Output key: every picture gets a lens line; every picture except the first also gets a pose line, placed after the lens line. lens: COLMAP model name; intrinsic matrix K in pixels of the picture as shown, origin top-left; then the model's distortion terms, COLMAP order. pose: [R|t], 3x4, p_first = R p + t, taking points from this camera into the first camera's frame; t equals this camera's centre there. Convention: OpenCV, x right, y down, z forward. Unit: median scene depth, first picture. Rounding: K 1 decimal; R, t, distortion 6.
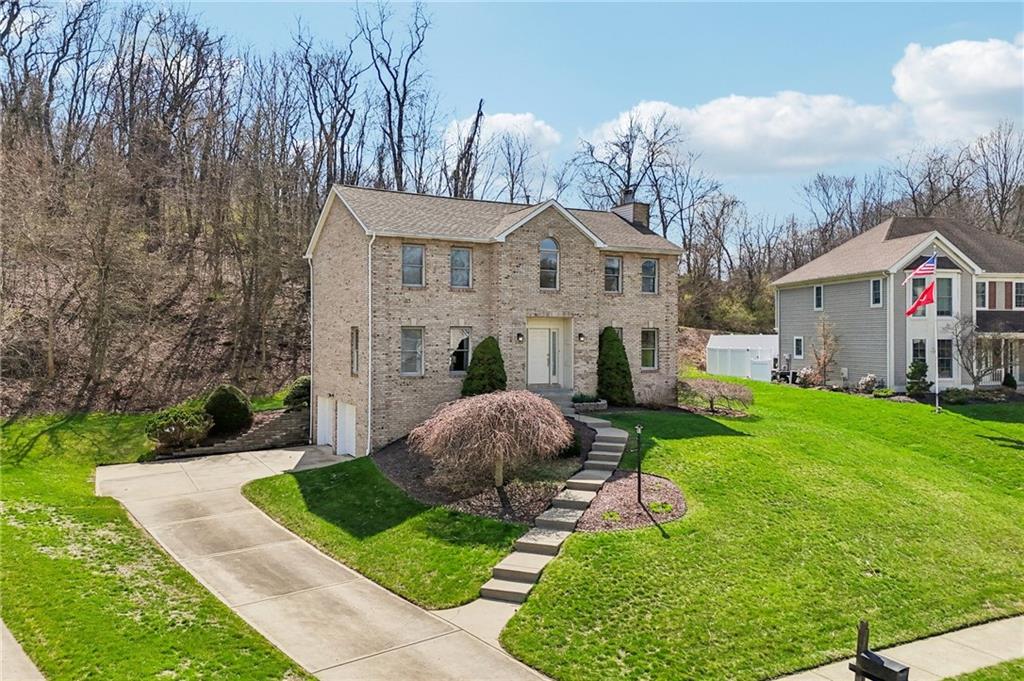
lens RADIAL K [[774.5, 0, 508.3], [0, 774.5, 339.9], [0, 0, 1]] dist [0.037749, -0.008814]
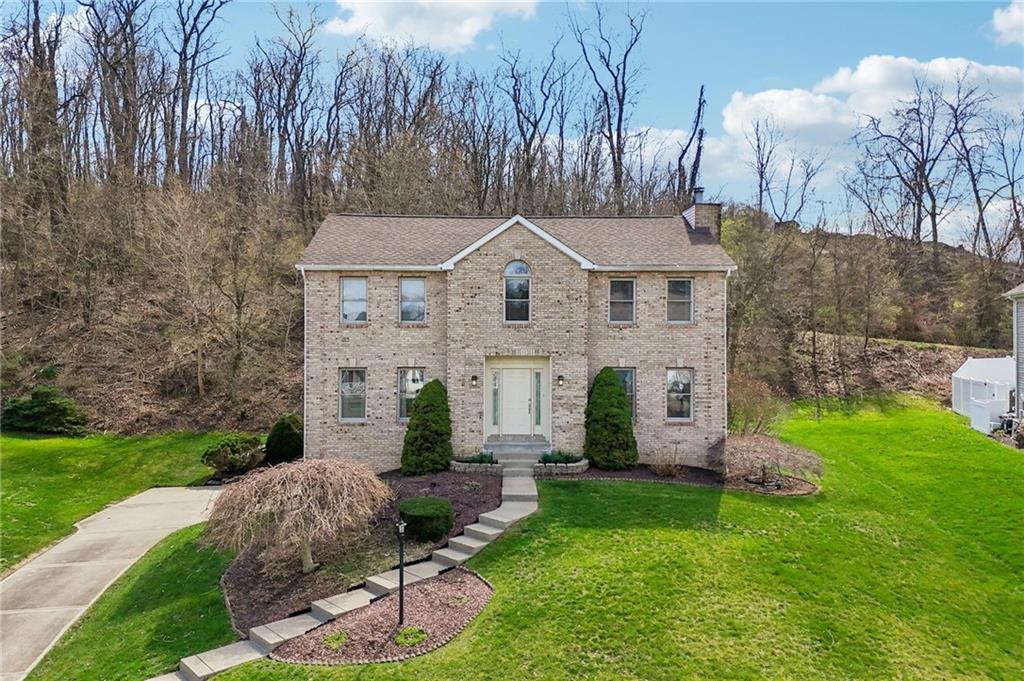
lens RADIAL K [[774.5, 0, 512.3], [0, 774.5, 338.6], [0, 0, 1]] dist [0.037749, -0.008814]
pose [[0.887825, 0.001039, -0.460181, 0.419199], [-0.001160, 0.999999, 0.000019, -0.046954], [0.460181, 0.000517, 0.887825, 0.255985]]
